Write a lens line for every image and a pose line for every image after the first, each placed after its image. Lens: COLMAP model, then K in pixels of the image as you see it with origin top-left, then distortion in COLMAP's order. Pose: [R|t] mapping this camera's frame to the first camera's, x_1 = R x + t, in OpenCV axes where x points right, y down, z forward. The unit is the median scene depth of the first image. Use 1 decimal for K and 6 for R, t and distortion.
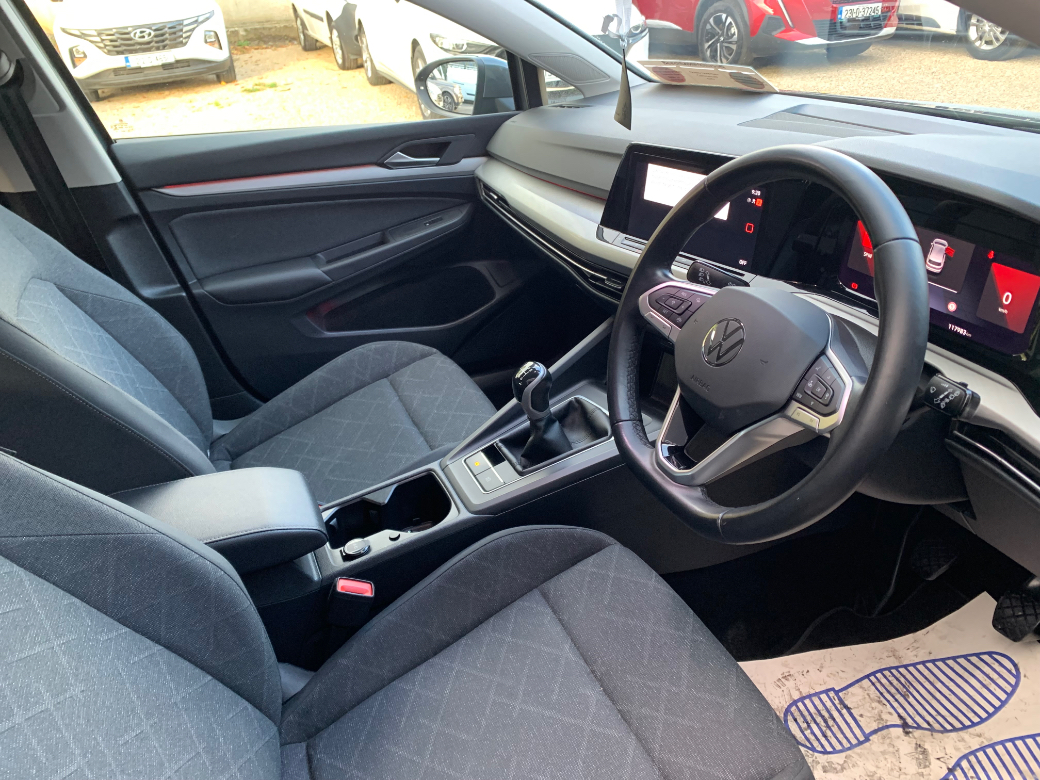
lens RADIAL K [[859.3, 0, 520.0], [0, 859.3, 390.0], [0, 0, 1]] dist [0.126436, -0.181282]
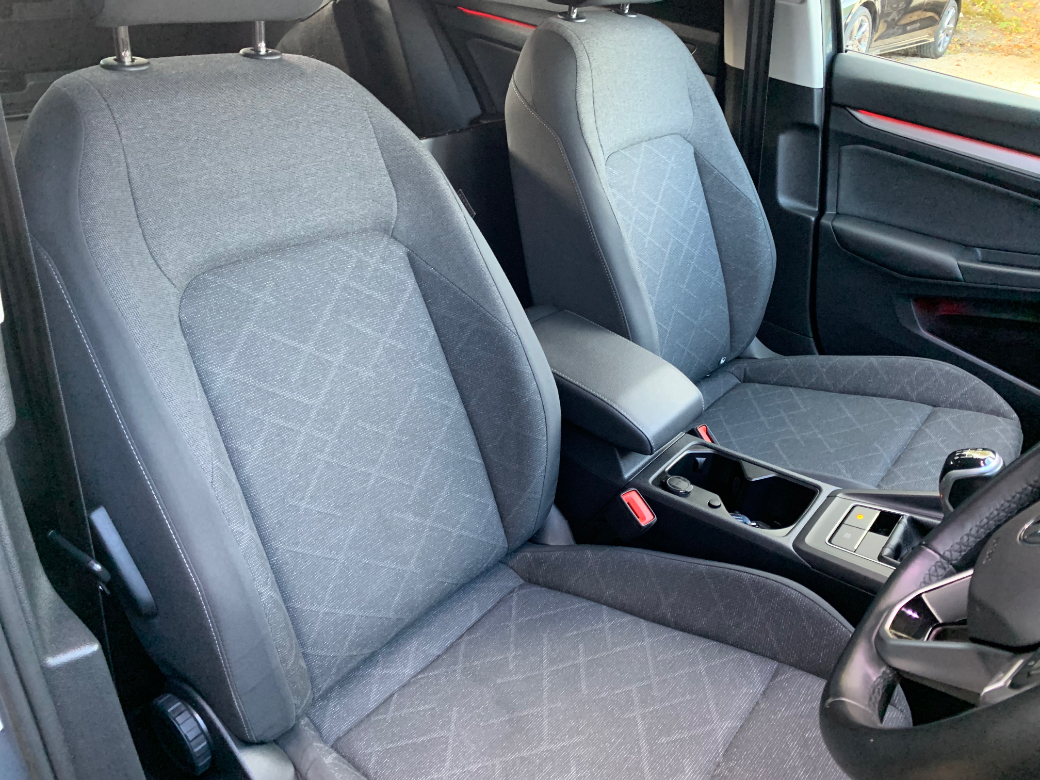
lens RADIAL K [[859.3, 0, 520.0], [0, 859.3, 390.0], [0, 0, 1]] dist [0.126436, -0.181282]
pose [[0.446706, 0.542965, -0.711086, 0.286352], [-0.520140, 0.804283, 0.287374, -0.069604], [0.727948, 0.241492, 0.641695, 0.188095]]
